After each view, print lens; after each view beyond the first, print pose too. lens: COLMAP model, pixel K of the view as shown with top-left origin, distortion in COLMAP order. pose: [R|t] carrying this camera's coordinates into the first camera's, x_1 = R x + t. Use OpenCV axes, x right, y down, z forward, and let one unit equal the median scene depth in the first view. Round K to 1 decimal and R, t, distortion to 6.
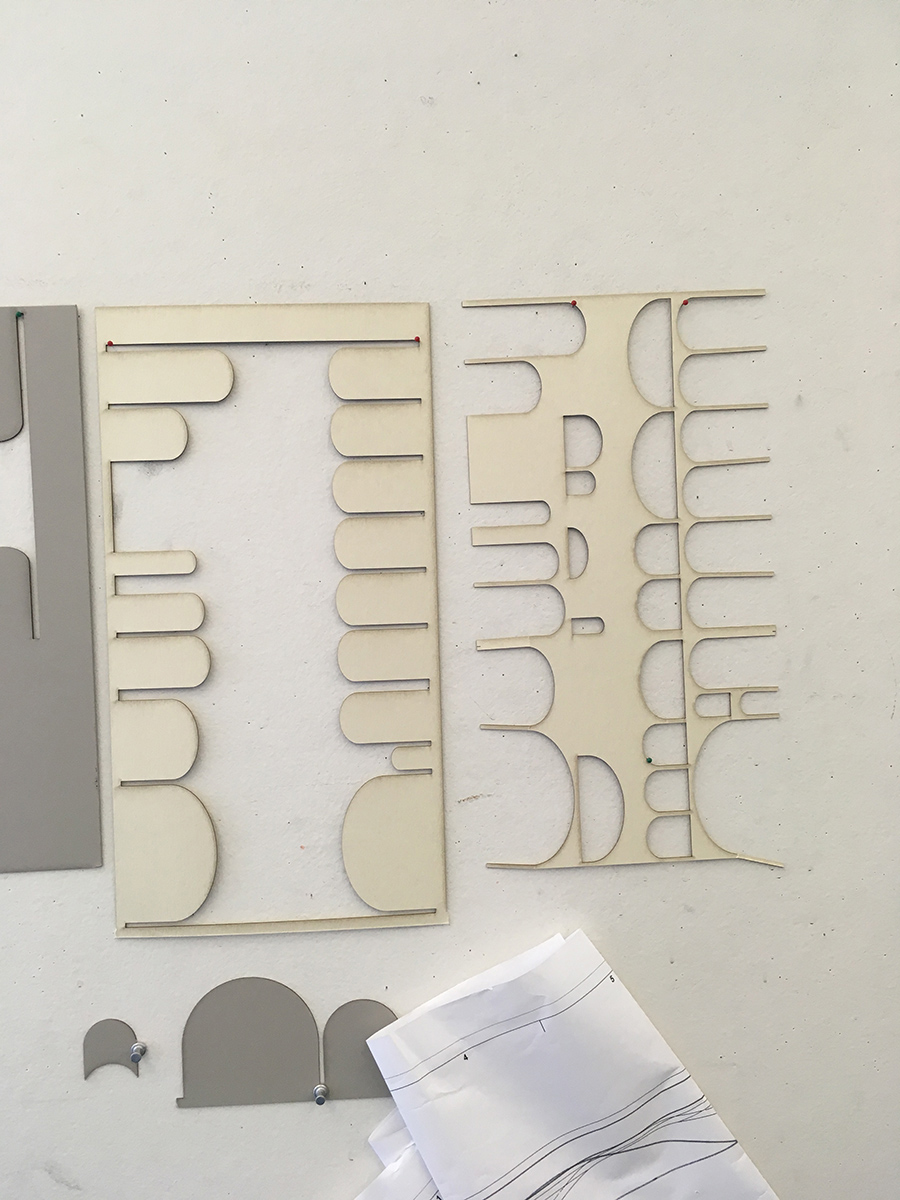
lens RADIAL K [[1017.8, 0, 450.4], [0, 1017.8, 594.3], [0, 0, 1]] dist [0.056168, -0.036184]
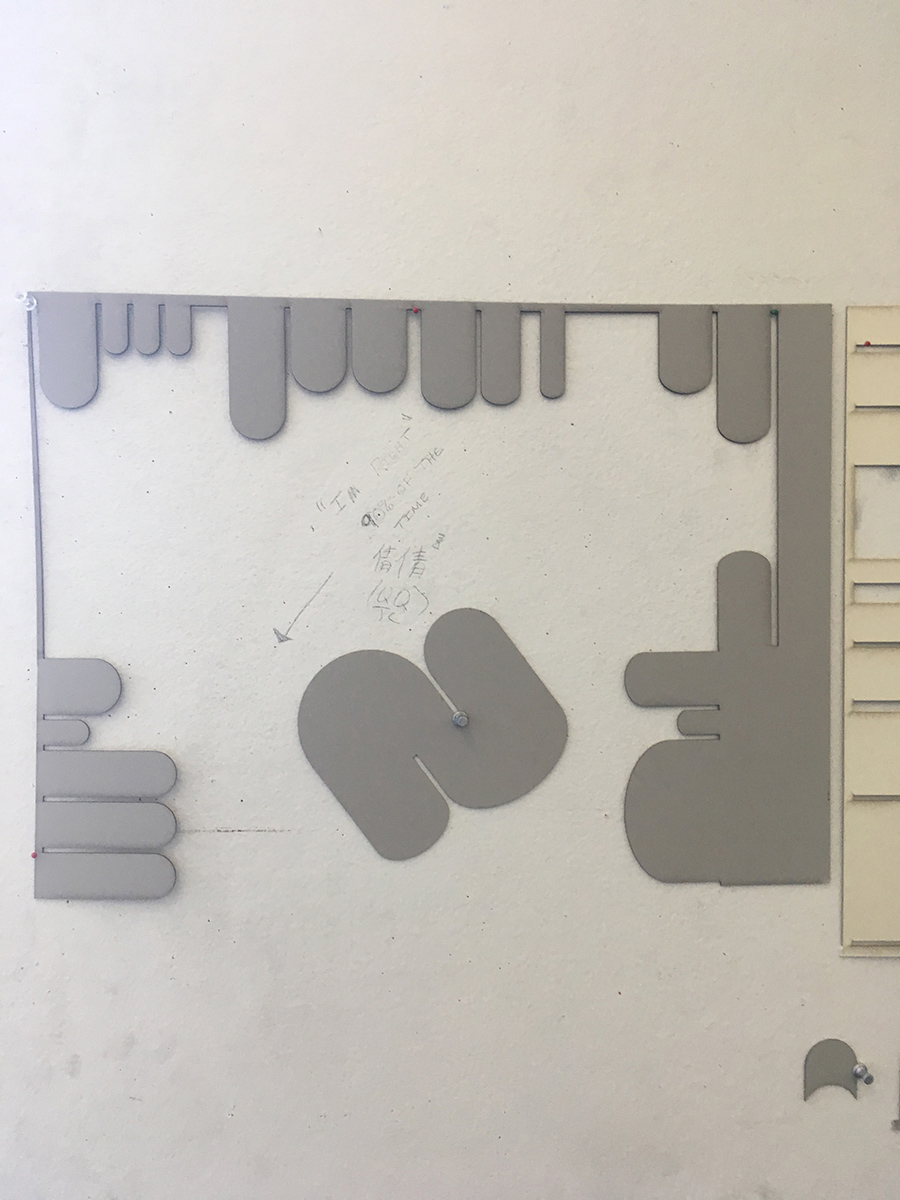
lens RADIAL K [[1017.8, 0, 451.3], [0, 1017.8, 603.5], [0, 0, 1]] dist [0.056168, -0.036184]
pose [[0.998796, 0.024390, 0.042563, -0.747444], [-0.024525, 0.999696, 0.002670, 0.007609], [-0.042485, -0.003711, 0.999090, 0.044582]]
